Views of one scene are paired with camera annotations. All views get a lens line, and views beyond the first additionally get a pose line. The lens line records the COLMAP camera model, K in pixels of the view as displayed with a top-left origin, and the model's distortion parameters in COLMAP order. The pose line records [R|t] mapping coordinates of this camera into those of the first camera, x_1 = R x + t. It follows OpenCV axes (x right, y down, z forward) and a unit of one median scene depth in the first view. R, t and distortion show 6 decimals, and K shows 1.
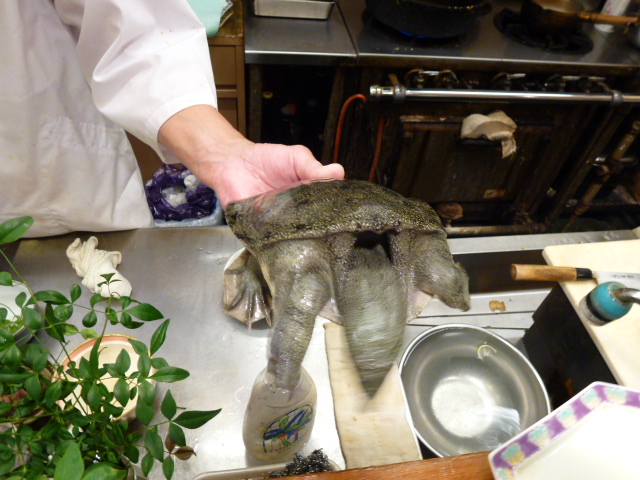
lens RADIAL K [[460.5, 0, 315.6], [0, 460.5, 239.2], [0, 0, 1]] dist [-0.062509, 0.020785]
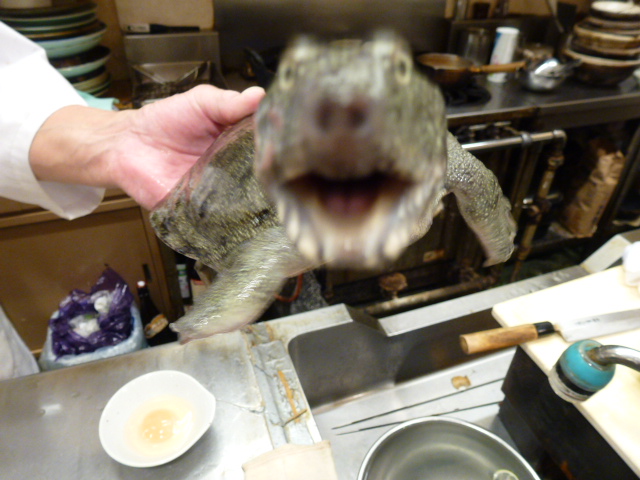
lens RADIAL K [[460.5, 0, 315.6], [0, 460.5, 239.2], [0, 0, 1]] dist [-0.062509, 0.020785]
pose [[0.977493, -0.178286, 0.112788, 0.057014], [0.196717, 0.963426, -0.181969, -0.007306], [-0.076220, 0.200061, 0.976814, 0.088797]]
